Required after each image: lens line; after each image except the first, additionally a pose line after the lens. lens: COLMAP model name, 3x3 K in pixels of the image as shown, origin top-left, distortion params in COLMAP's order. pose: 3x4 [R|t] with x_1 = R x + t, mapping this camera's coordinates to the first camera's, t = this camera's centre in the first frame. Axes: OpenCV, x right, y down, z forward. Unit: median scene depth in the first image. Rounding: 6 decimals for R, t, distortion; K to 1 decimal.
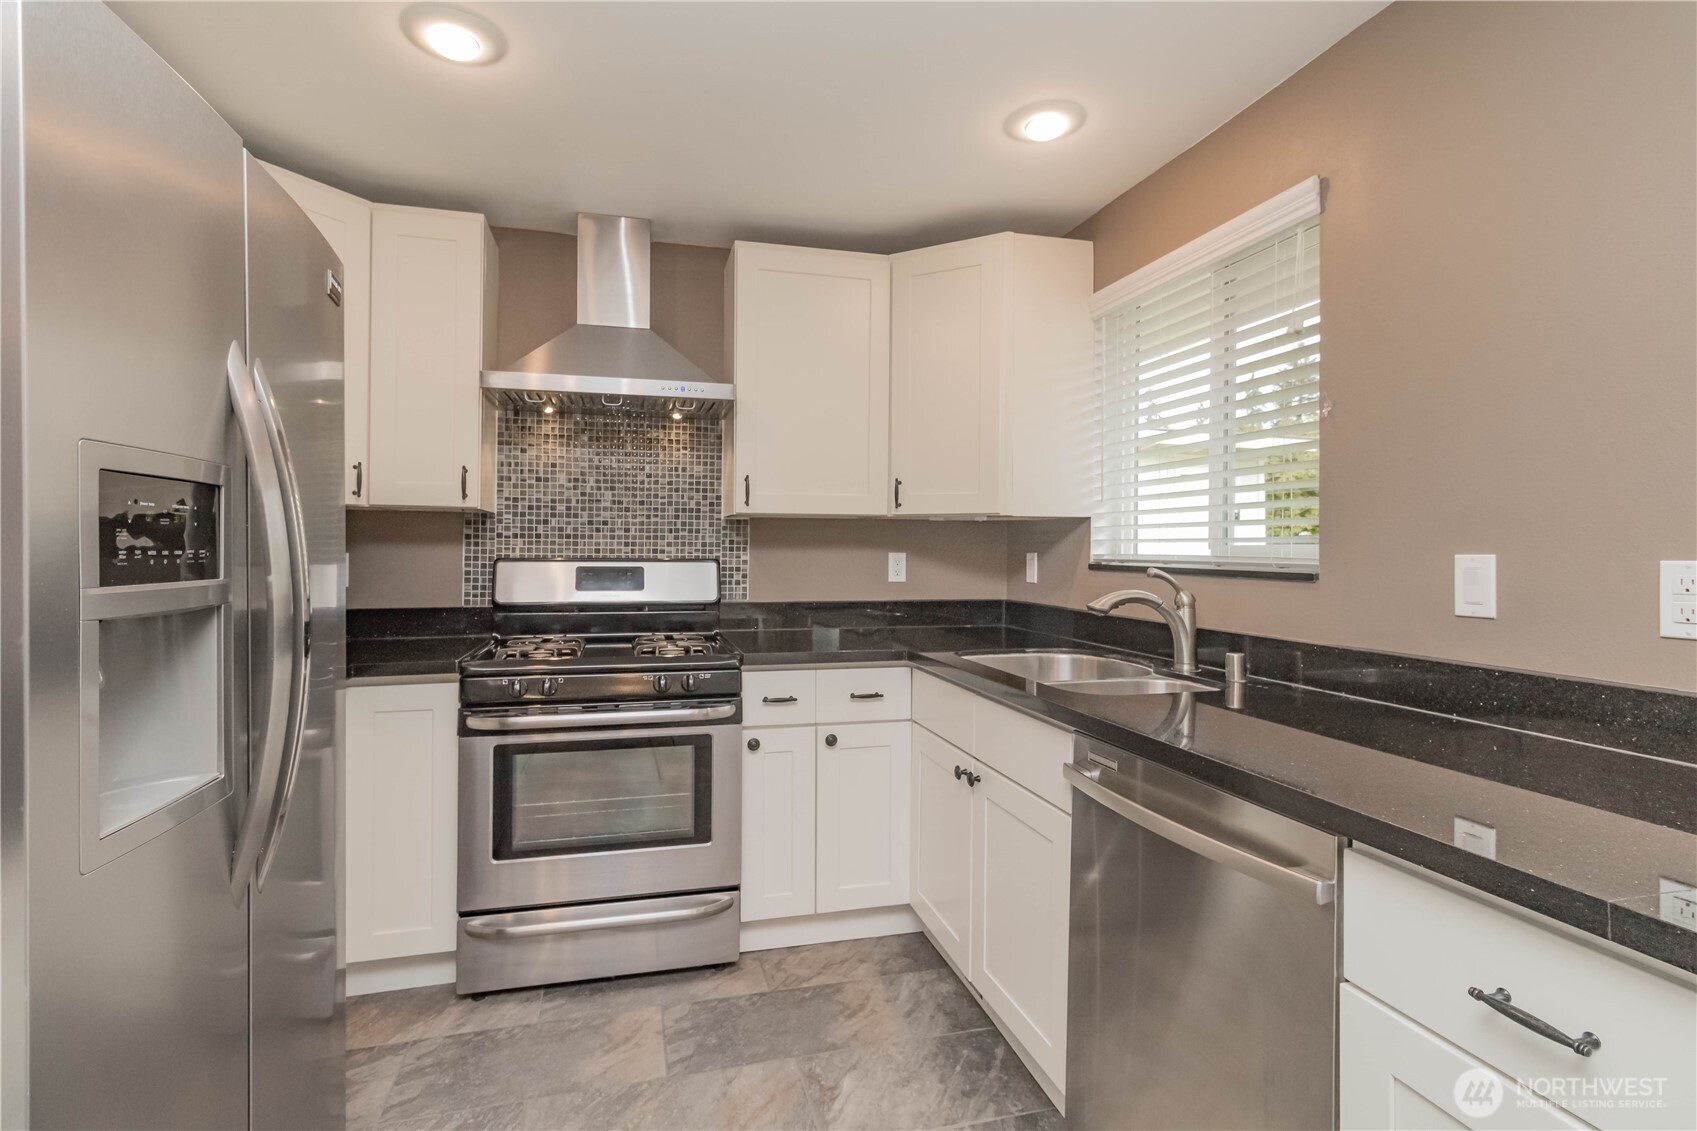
lens RADIAL K [[800.7, 0, 844.2], [0, 800.7, 560.9], [0, 0, 1]] dist [0.008125, -0.000199]
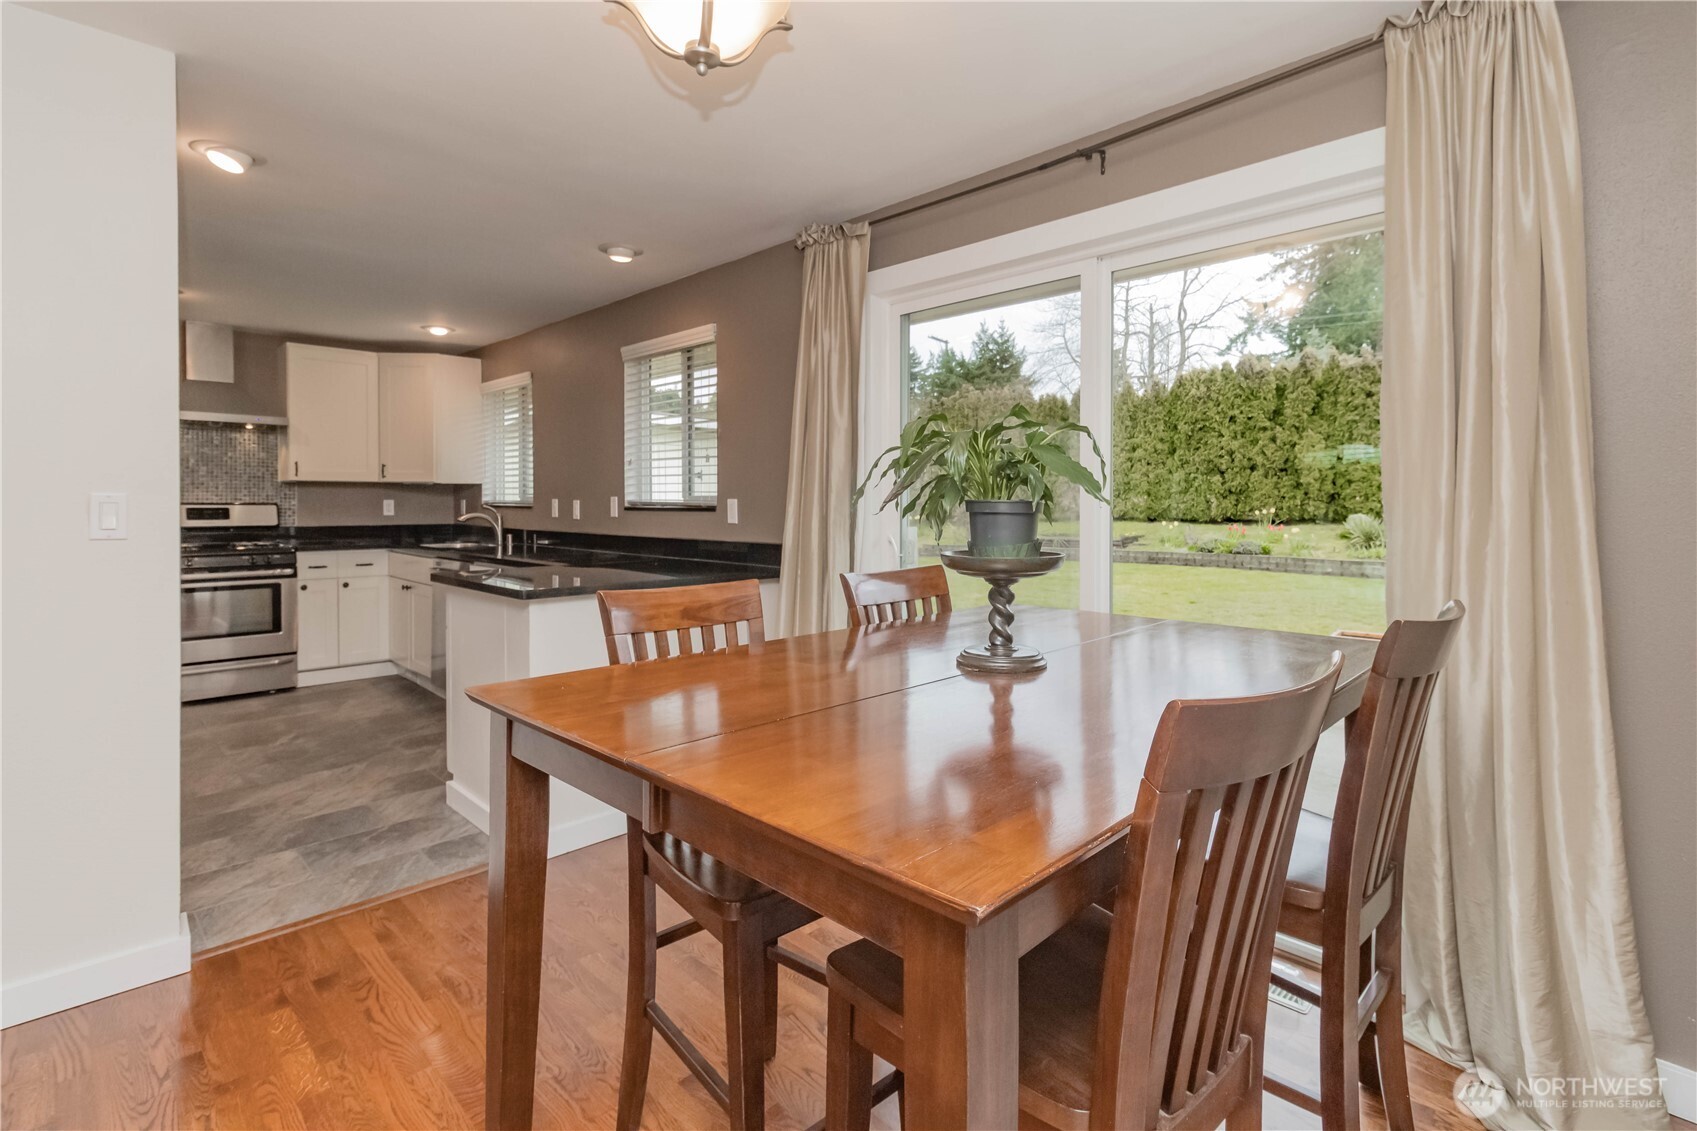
lens RADIAL K [[800.7, 0, 838.0], [0, 800.7, 504.7], [0, 0, 1]] dist [0.008125, -0.000199]
pose [[0.873327, -0.006485, 0.487090, 0.081321], [0.007069, 0.999975, 0.000641, 0.009506], [-0.487082, 0.002883, 0.873351, -1.409208]]
